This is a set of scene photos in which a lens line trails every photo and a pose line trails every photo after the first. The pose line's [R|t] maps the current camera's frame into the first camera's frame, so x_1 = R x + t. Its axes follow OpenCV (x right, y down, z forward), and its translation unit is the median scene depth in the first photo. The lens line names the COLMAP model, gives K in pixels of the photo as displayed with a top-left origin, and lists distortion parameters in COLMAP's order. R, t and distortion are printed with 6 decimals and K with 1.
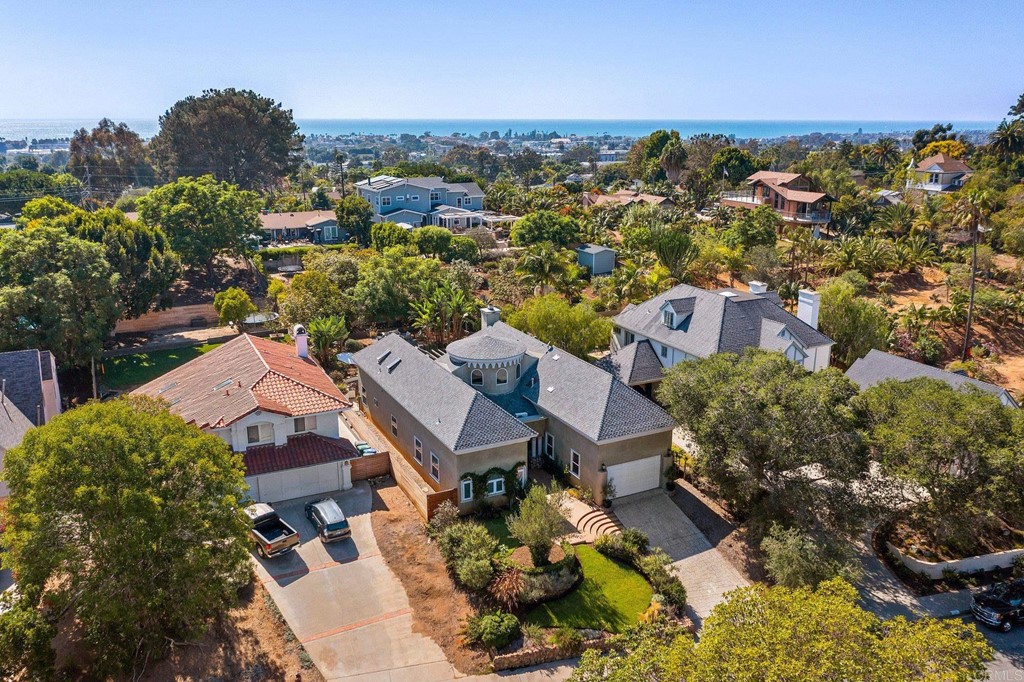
lens RADIAL K [[808.4, 0, 512.0], [0, 808.4, 341.0], [0, 0, 1]] dist [-0.005239, 0.000887]
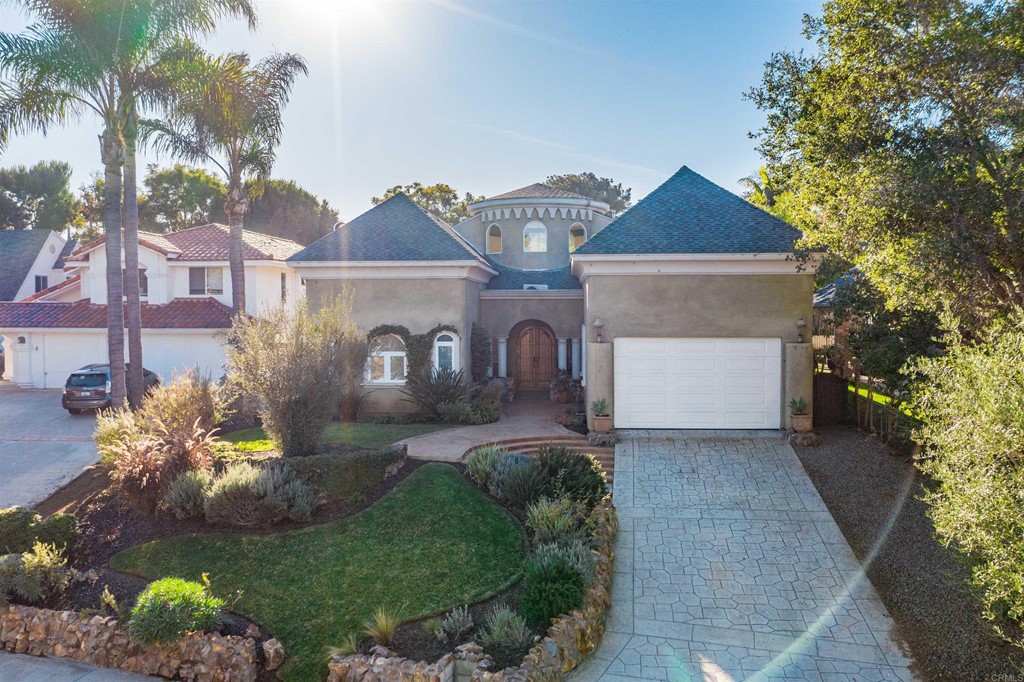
lens RADIAL K [[808.4, 0, 512.0], [0, 808.4, 341.0], [0, 0, 1]] dist [-0.005239, 0.000887]
pose [[0.855047, 0.016578, -0.518286, 0.276406], [-0.134237, 0.972495, -0.190351, 0.234570], [0.500875, 0.232332, 0.833754, 0.603202]]
